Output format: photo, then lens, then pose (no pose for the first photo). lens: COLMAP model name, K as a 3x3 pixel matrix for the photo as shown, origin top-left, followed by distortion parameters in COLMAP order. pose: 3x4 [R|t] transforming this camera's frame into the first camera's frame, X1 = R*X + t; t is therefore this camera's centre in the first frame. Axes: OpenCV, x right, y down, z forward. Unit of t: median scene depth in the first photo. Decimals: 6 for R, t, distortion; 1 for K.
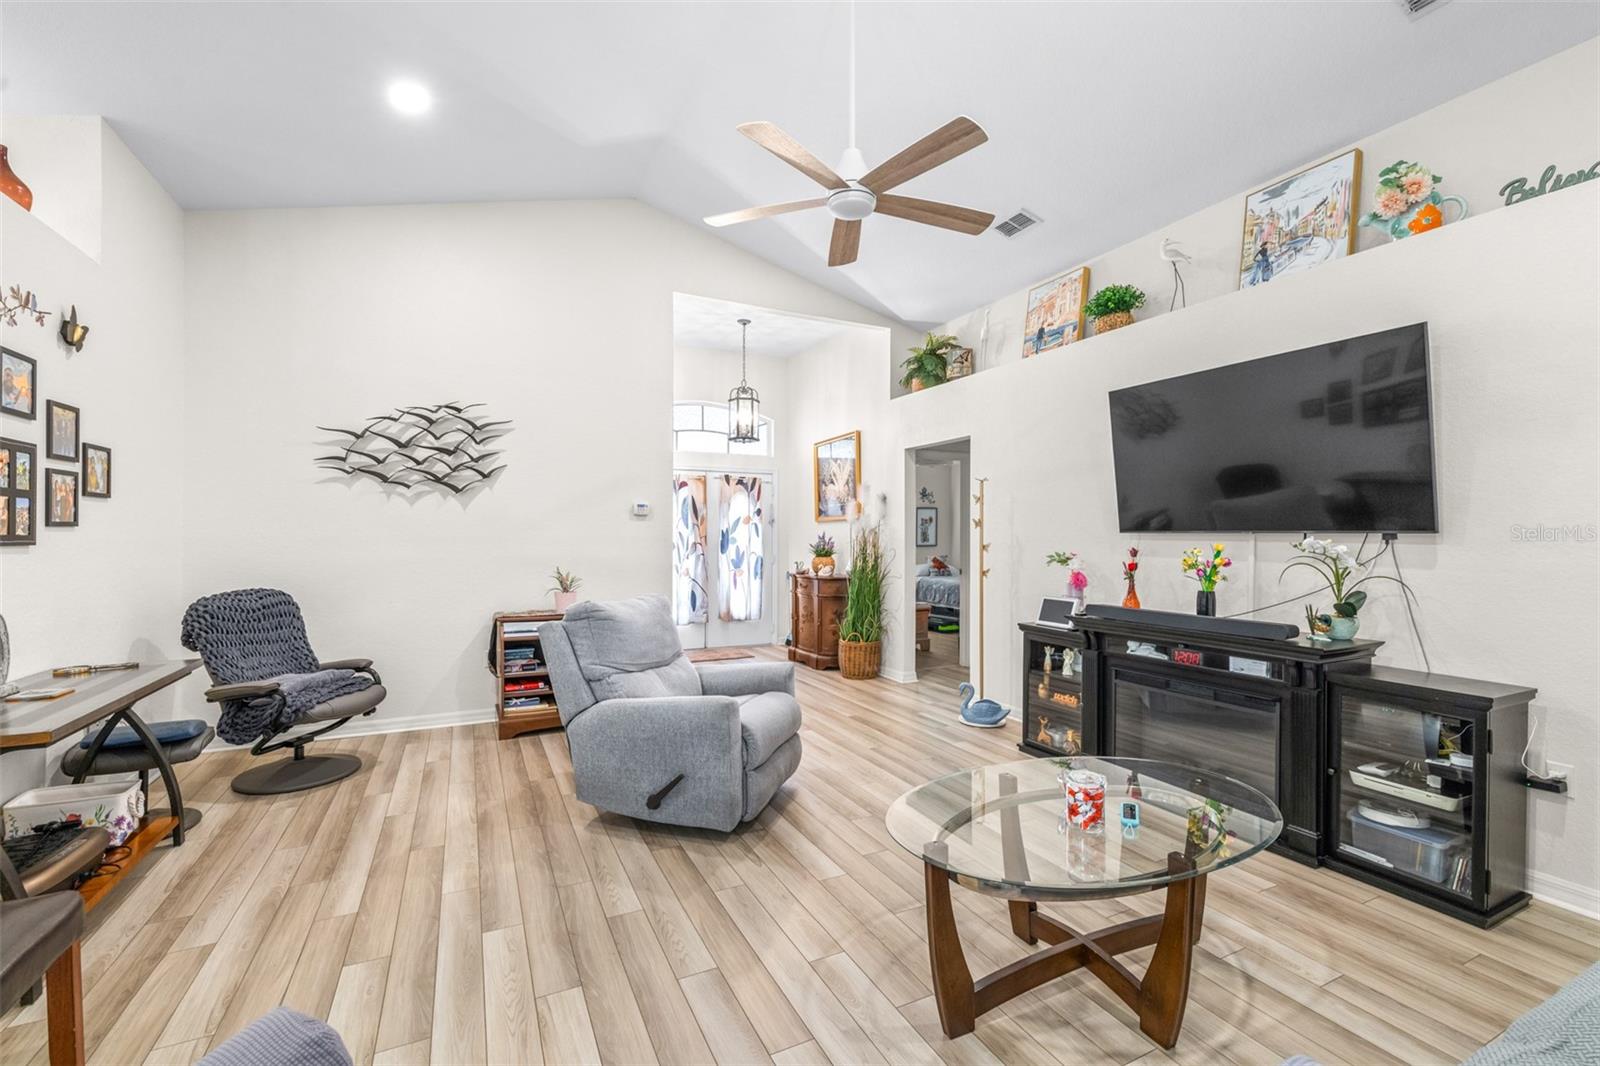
lens RADIAL K [[680.9, 0, 798.5], [0, 680.9, 531.9], [0, 0, 1]] dist [-0.000034, 0.000006]
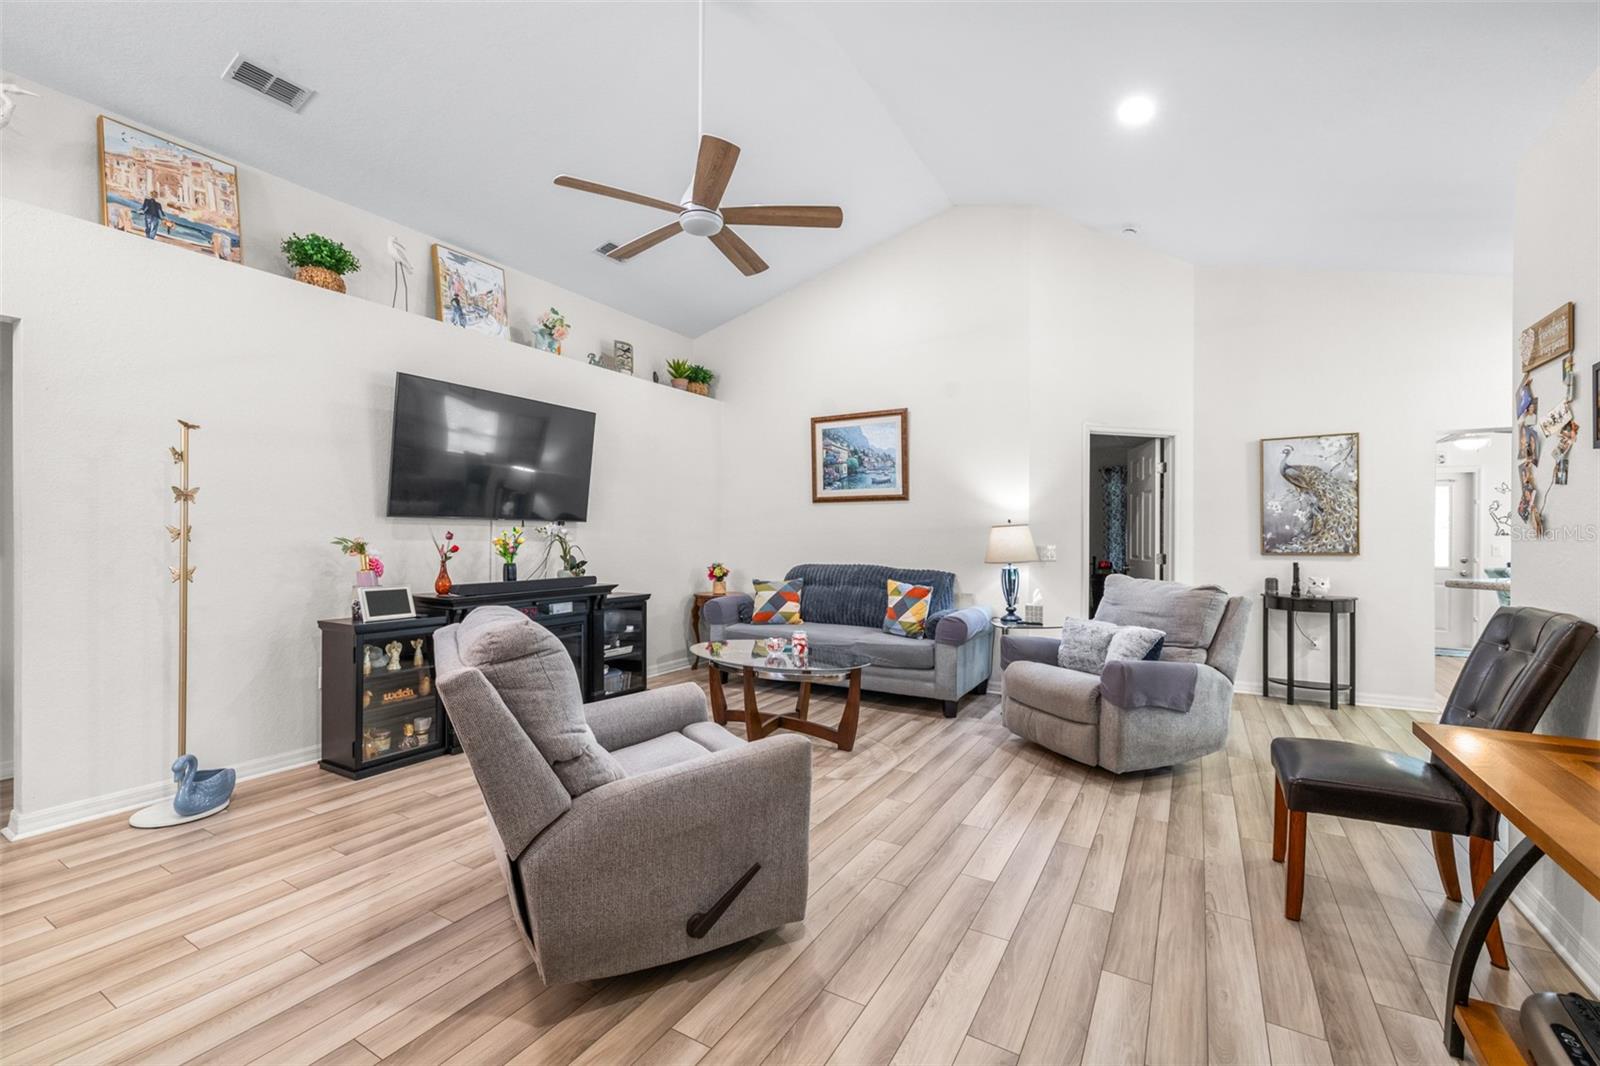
lens RADIAL K [[680.9, 0, 798.5], [0, 680.9, 531.9], [0, 0, 1]] dist [-0.000034, 0.000006]
pose [[-0.553713, -0.000697, 0.832707, -0.806364], [-0.010093, 0.999932, -0.005875, 0.028686], [-0.832647, -0.011658, -0.553682, 1.262296]]
